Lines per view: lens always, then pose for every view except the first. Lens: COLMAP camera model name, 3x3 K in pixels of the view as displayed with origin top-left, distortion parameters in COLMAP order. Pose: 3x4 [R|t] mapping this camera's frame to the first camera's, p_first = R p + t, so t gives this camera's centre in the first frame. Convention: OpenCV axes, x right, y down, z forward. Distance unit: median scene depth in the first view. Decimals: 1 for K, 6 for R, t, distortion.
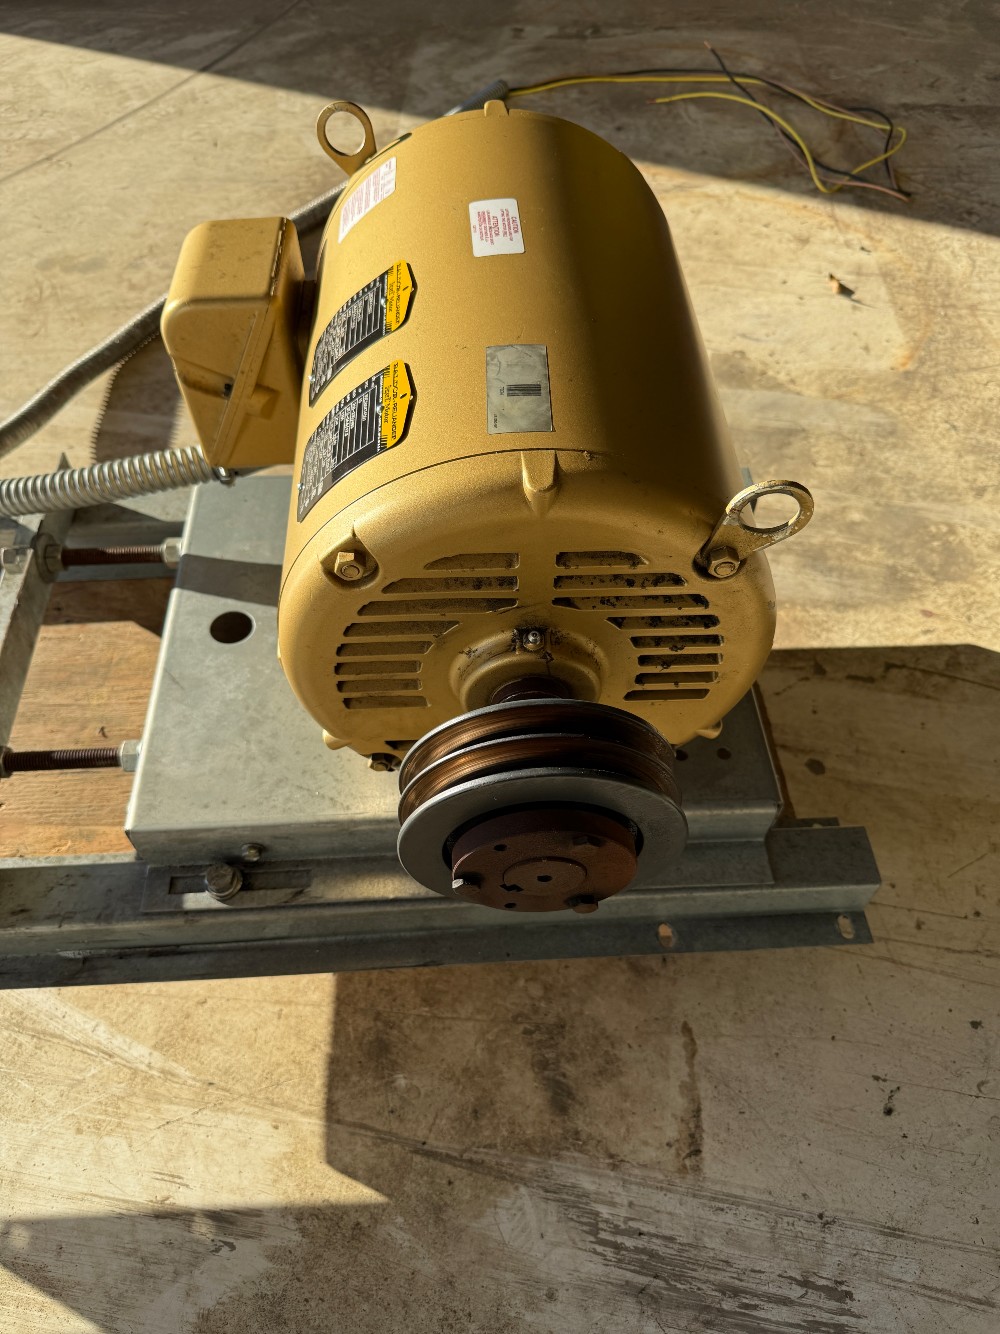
lens RADIAL K [[941.7, 0, 496.5], [0, 941.7, 674.5], [0, 0, 1]] dist [0.034893, -0.061101]
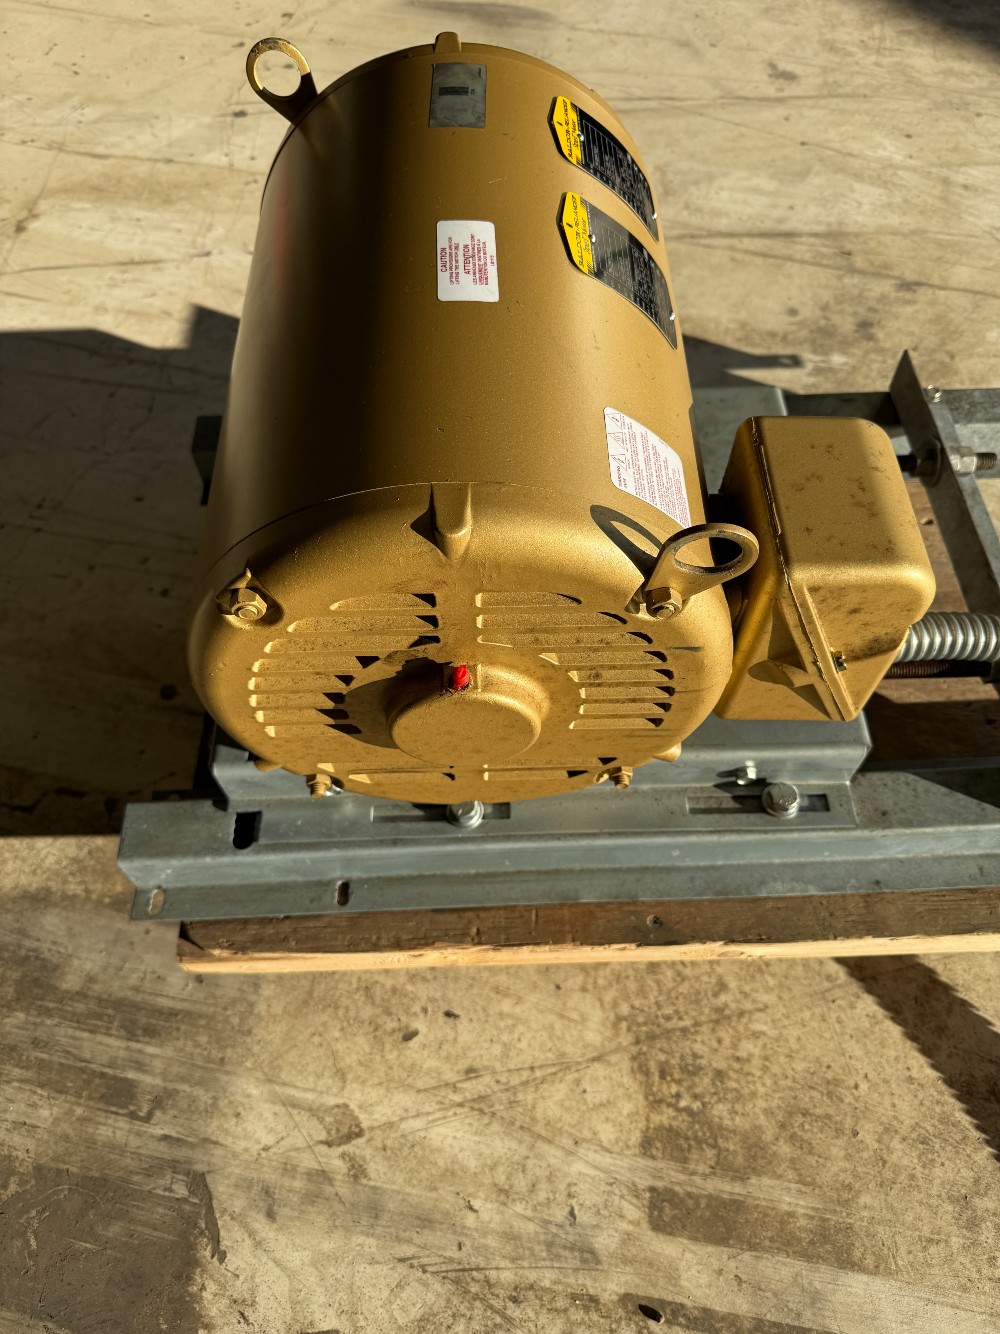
lens RADIAL K [[941.7, 0, 496.5], [0, 941.7, 674.5], [0, 0, 1]] dist [0.034893, -0.061101]
pose [[-0.999643, -0.018587, 0.019175, -0.049576], [0.024946, -0.393652, 0.918921, -1.372176], [-0.009531, 0.919071, 0.393976, 0.992252]]
